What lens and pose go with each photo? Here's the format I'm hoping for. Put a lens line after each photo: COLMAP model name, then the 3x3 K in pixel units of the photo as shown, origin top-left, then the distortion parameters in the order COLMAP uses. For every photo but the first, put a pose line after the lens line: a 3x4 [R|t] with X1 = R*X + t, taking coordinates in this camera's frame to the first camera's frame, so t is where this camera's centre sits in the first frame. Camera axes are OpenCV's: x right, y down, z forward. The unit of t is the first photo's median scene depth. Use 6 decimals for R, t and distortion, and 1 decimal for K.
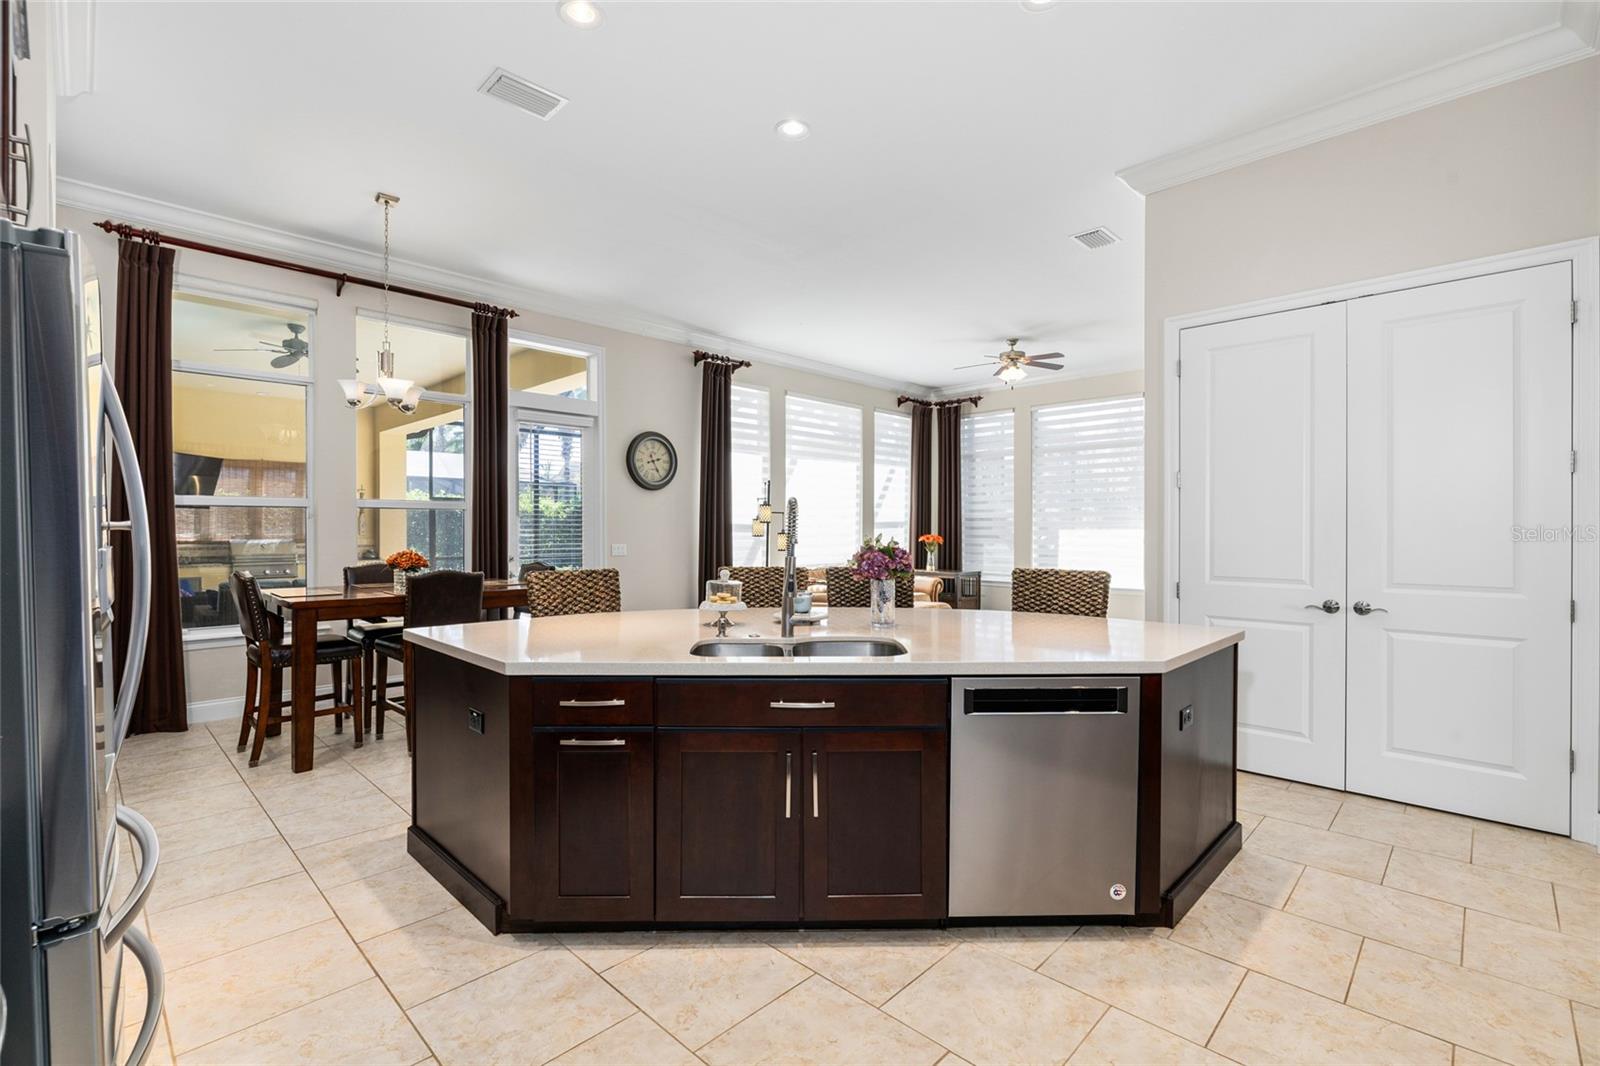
lens RADIAL K [[716.2, 0, 802.6], [0, 716.2, 525.7], [0, 0, 1]] dist [-0.005171, 0.000027]
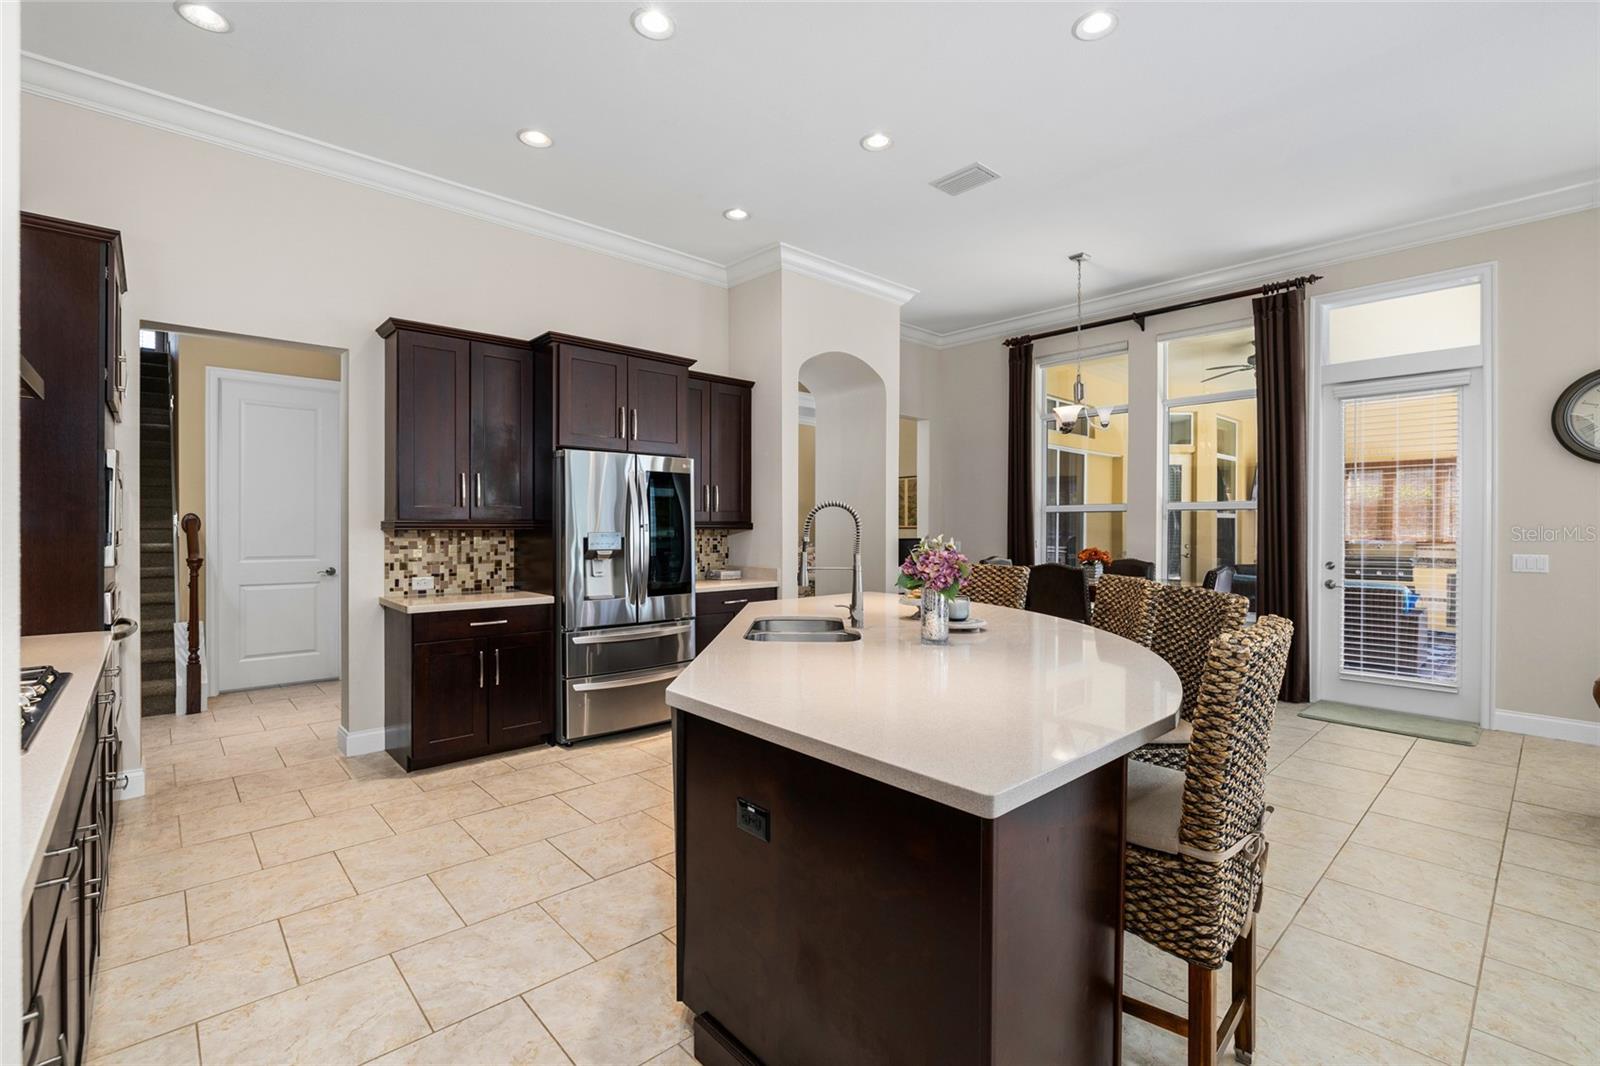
lens RADIAL K [[716.2, 0, 802.6], [0, 716.2, 525.7], [0, 0, 1]] dist [-0.005171, 0.000027]
pose [[-0.058656, -0.001830, -0.998277, 0.337383], [0.000034, 0.999998, -0.001836, 0.000754], [0.998278, -0.000141, -0.058656, 0.308147]]
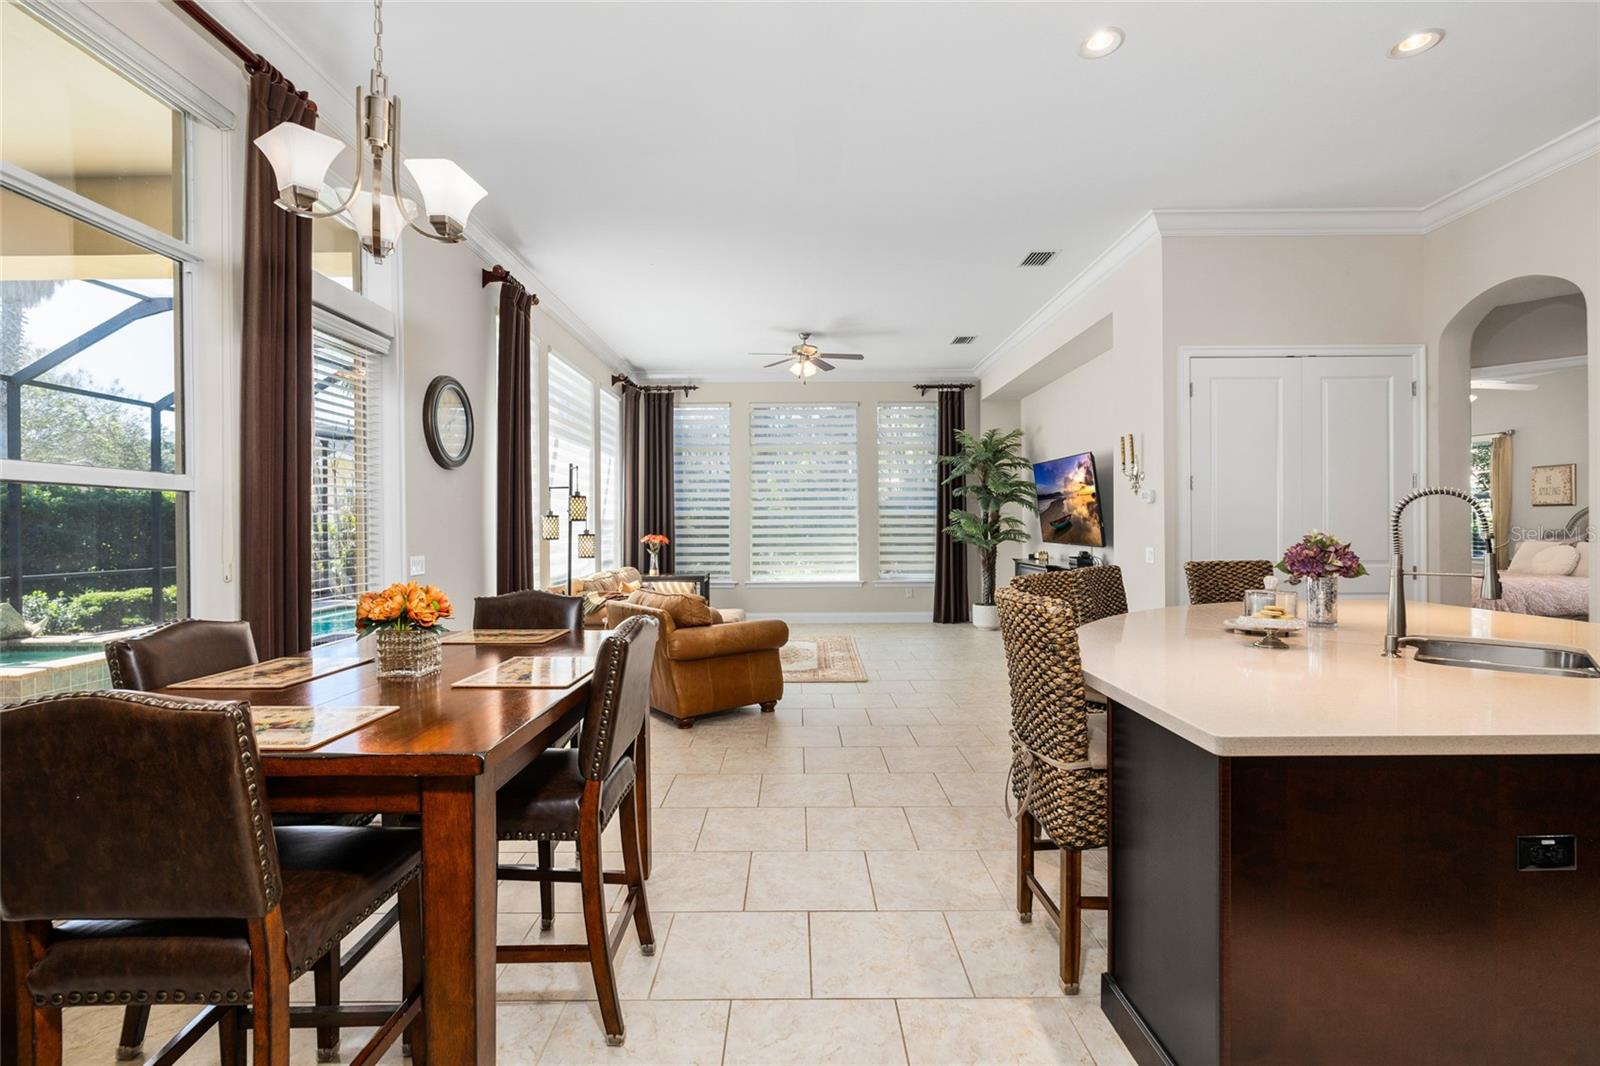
lens RADIAL K [[716.6, 0, 797.7], [0, 716.6, 530.2], [0, 0, 1]] dist [-0.003409, -0.000799]
pose [[0.717970, -0.008950, 0.696017, -0.357809], [0.005435, 0.999959, 0.007251, 0.001240], [-0.696053, -0.001423, 0.717989, 0.276690]]
